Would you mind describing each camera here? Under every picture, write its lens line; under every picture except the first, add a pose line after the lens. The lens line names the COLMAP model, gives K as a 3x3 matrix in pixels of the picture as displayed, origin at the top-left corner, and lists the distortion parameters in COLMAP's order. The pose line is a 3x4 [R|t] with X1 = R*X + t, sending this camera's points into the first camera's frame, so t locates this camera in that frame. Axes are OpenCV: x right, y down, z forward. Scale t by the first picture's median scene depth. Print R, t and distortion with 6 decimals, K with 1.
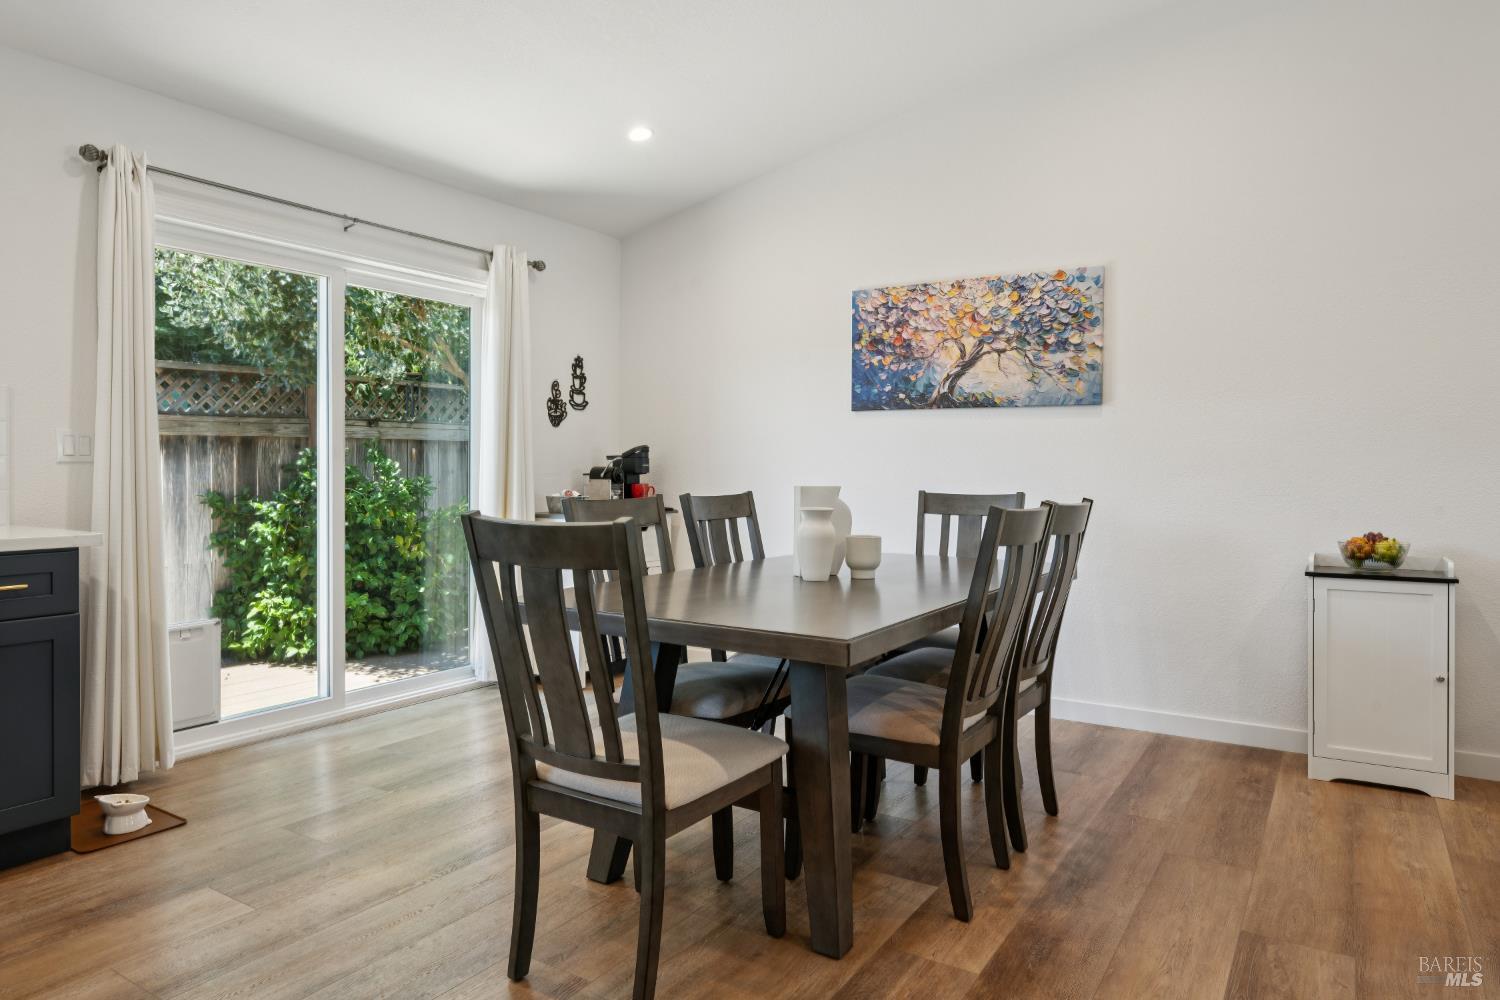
lens RADIAL K [[943.4, 0, 752.3], [0, 943.4, 479.4], [0, 0, 1]] dist [-0.004320, 0.002546]
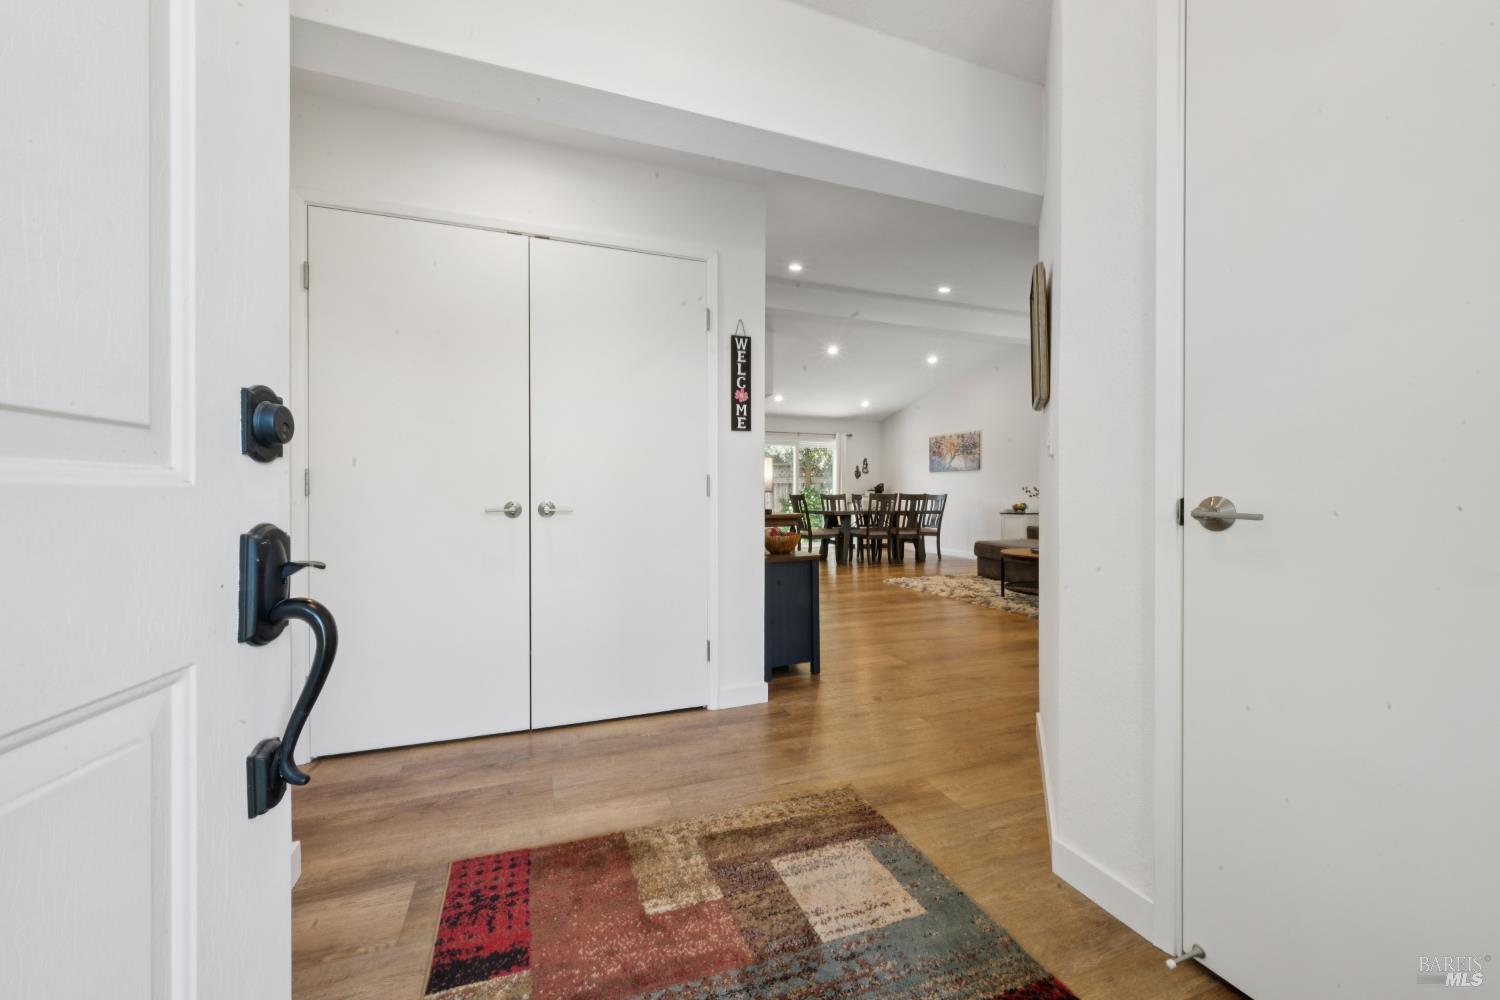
lens RADIAL K [[593.0, 0, 750.5], [0, 593.0, 494.5], [0, 0, 1]] dist [-0.000821, 0.000508]
pose [[0.804763, -0.007765, -0.593545, 0.964719], [-0.004835, 0.999796, -0.019636, 0.061219], [0.593576, 0.018672, 0.804561, -1.269356]]
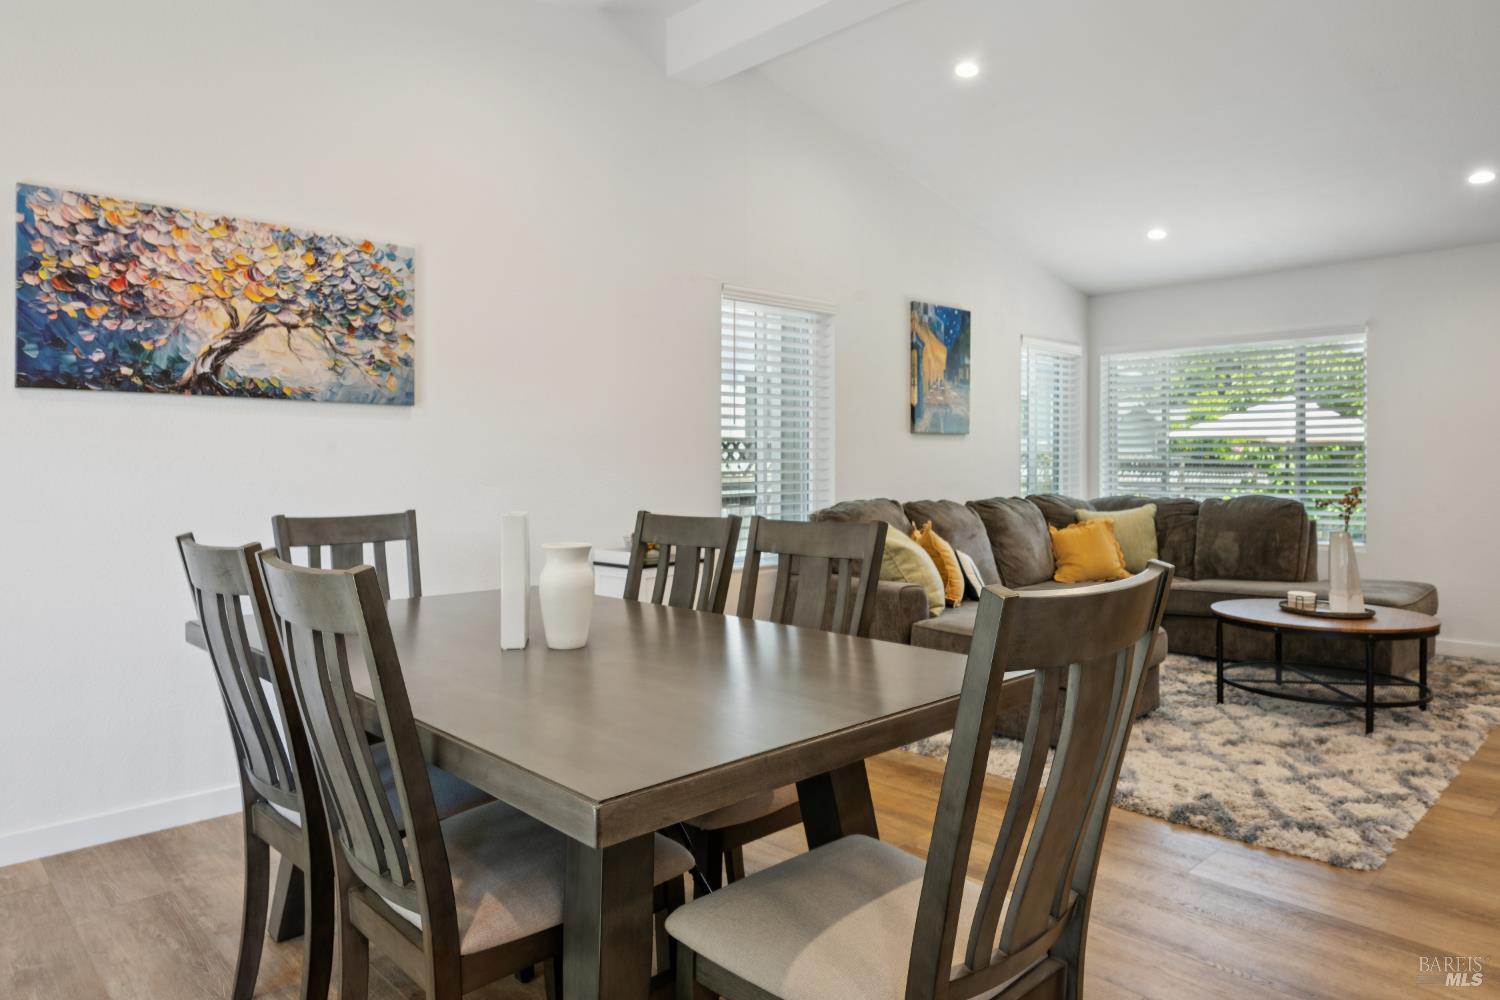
lens RADIAL K [[943.4, 0, 750.8], [0, 943.4, 468.4], [0, 0, 1]] dist [-0.004320, 0.002546]
pose [[0.242869, -0.008029, 0.970026, -0.389680], [0.017411, 0.999841, 0.003916, -0.018140], [-0.969903, 0.015938, 0.242970, 0.462736]]
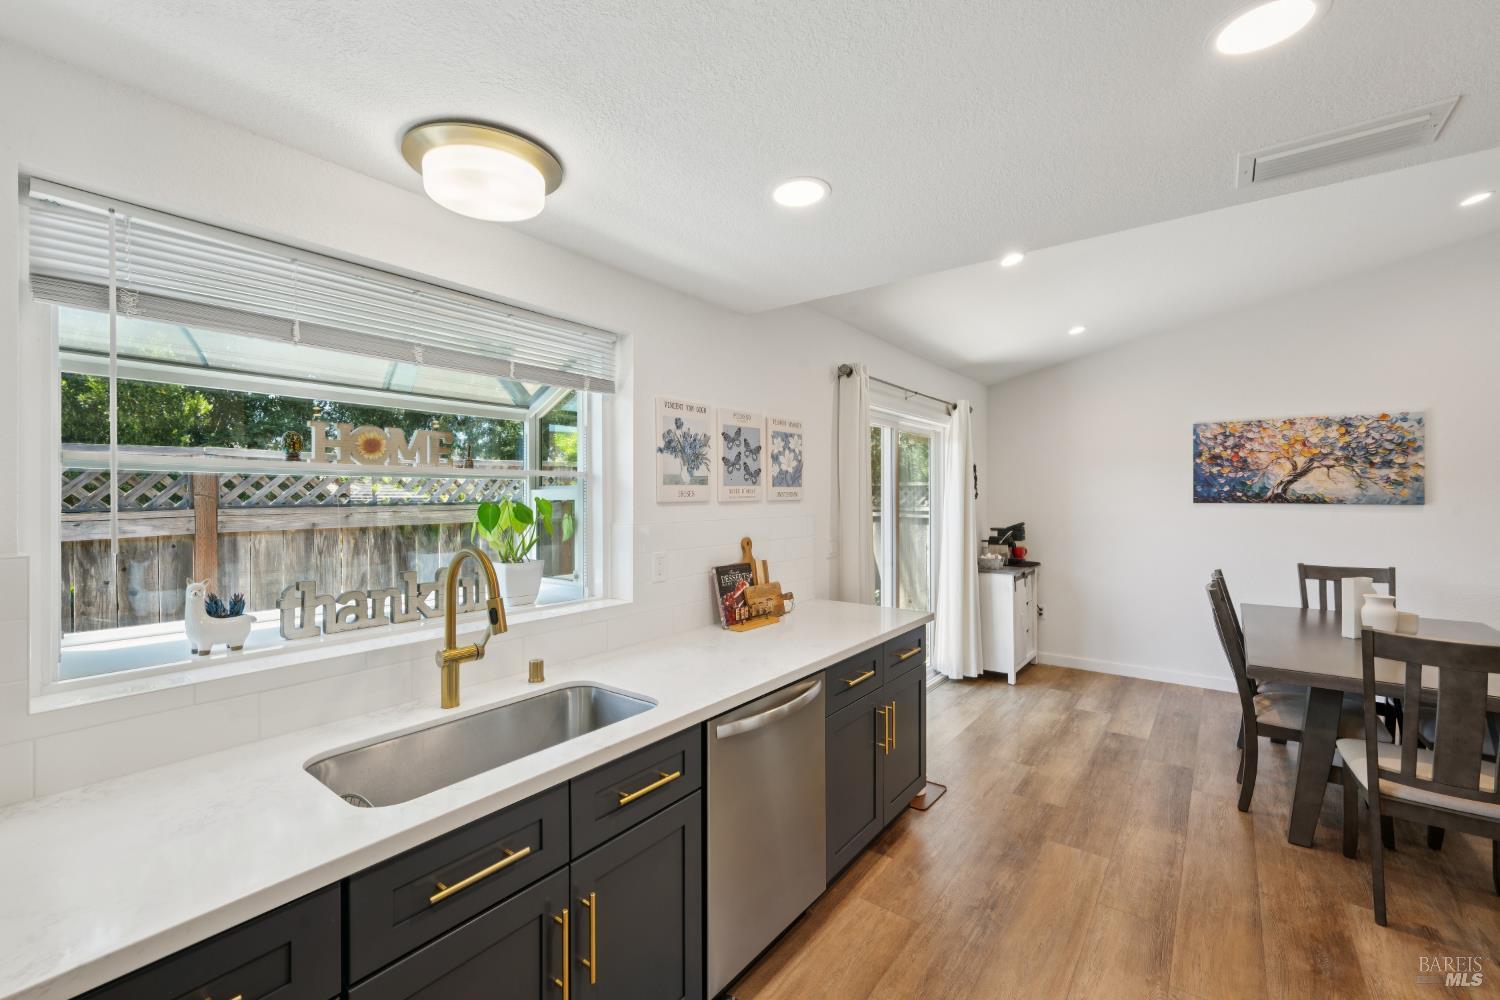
lens RADIAL K [[624.2, 0, 751.8], [0, 624.2, 490.2], [0, 0, 1]] dist [0.007870, -0.000603]
pose [[0.996436, -0.007972, -0.083979, -0.574452], [0.006164, 0.999744, -0.021768, -0.083517], [0.084131, 0.021173, 0.996230, -0.070842]]
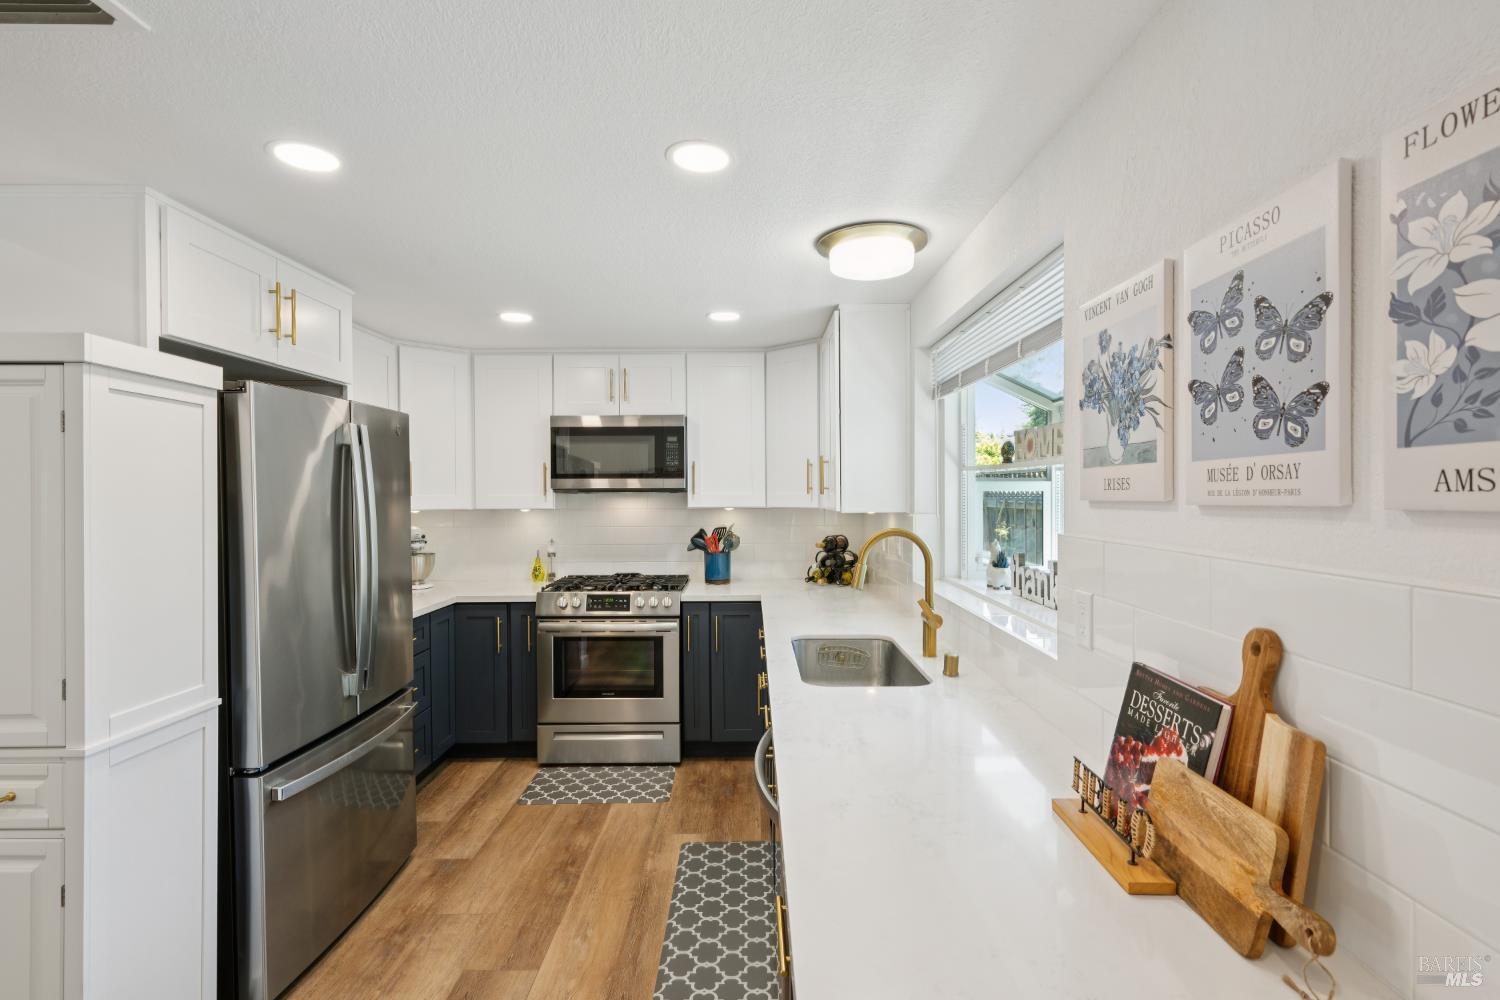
lens RADIAL K [[715.2, 0, 755.9], [0, 715.2, 496.4], [0, 0, 1]] dist [0.001686, 0.000206]
pose [[-0.839321, 0.000070, -0.543636, -0.380158], [-0.010485, 0.999812, 0.016317, -0.091473], [0.543534, 0.019395, -0.839163, 0.690114]]
